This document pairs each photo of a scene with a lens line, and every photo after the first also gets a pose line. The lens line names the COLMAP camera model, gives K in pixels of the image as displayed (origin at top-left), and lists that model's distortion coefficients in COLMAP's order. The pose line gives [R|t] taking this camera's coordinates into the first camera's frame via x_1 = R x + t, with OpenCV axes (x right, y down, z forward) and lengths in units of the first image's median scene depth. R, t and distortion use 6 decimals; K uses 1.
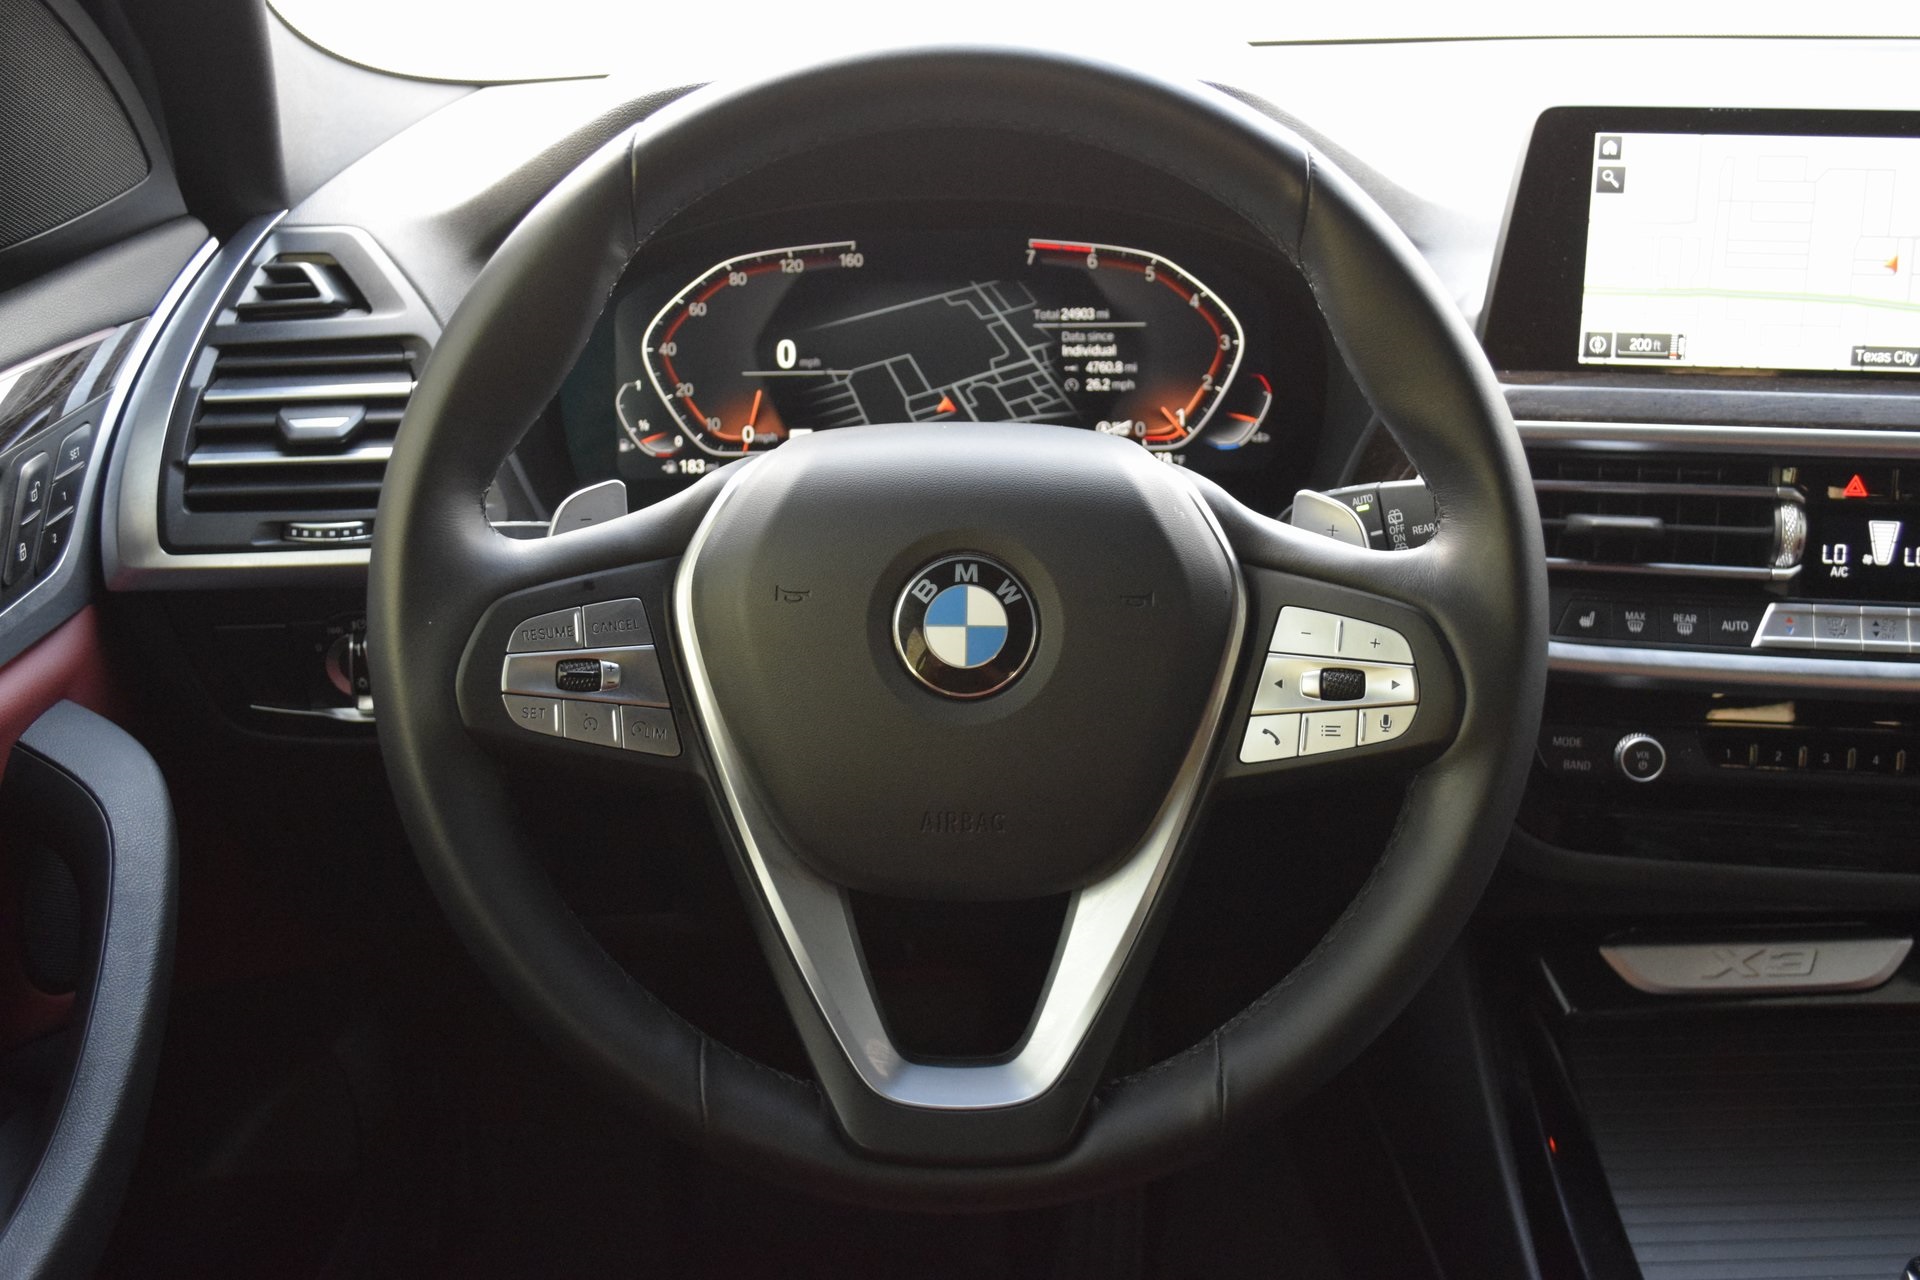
lens RADIAL K [[2099.7, 0, 960.0], [0, 2099.7, 640.0], [0, 0, 1]] dist [0.002108, -0.000559]
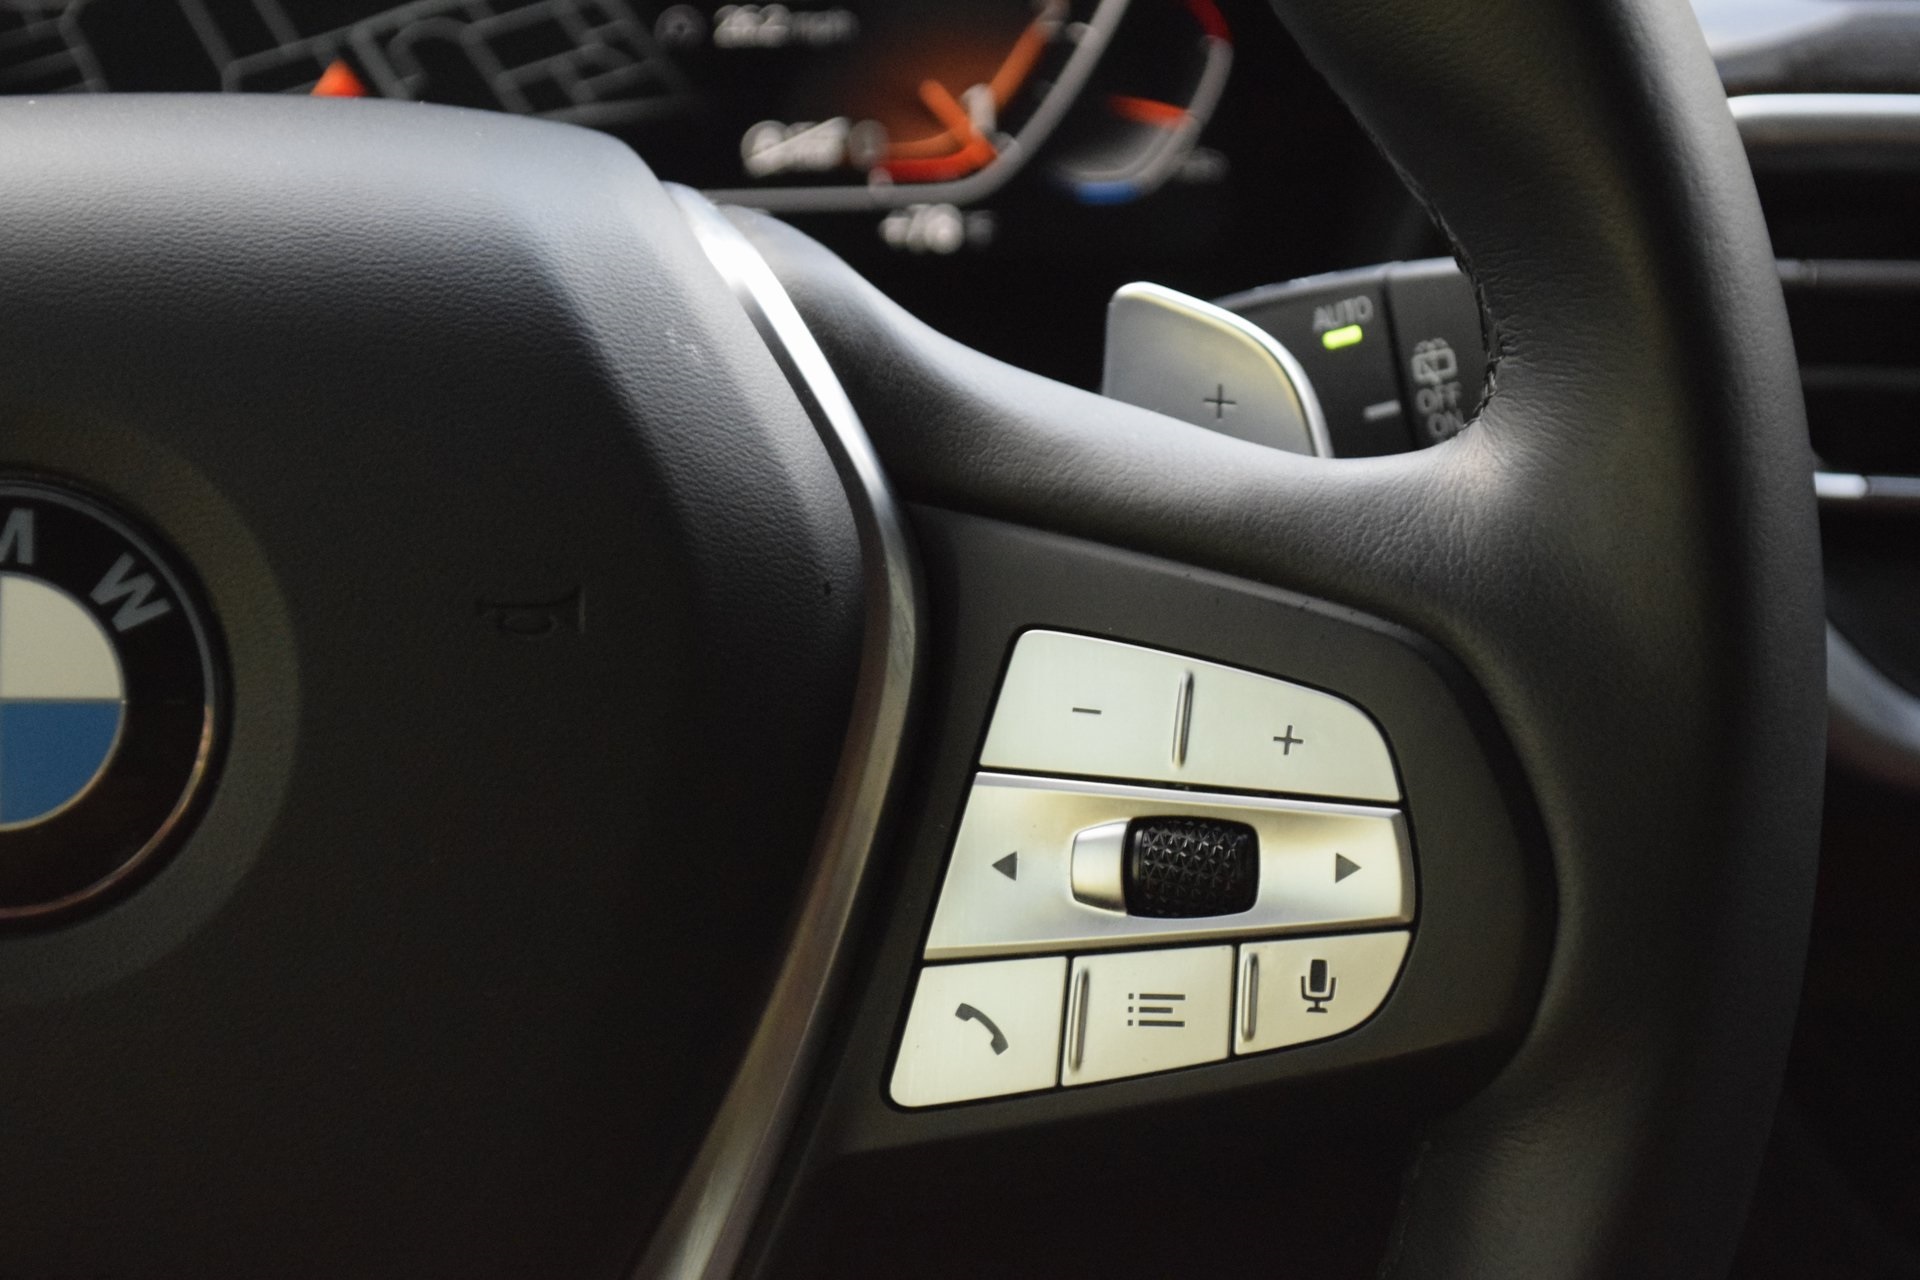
lens RADIAL K [[4506.6, 0, 960.0], [0, 4506.6, 640.0], [0, 0, 1]] dist [-0.015407, -0.106359]
pose [[0.999767, -0.009471, -0.019381, 0.117306], [0.009227, 0.999878, -0.012627, -0.004110], [0.019498, 0.012446, 0.999732, 0.218654]]
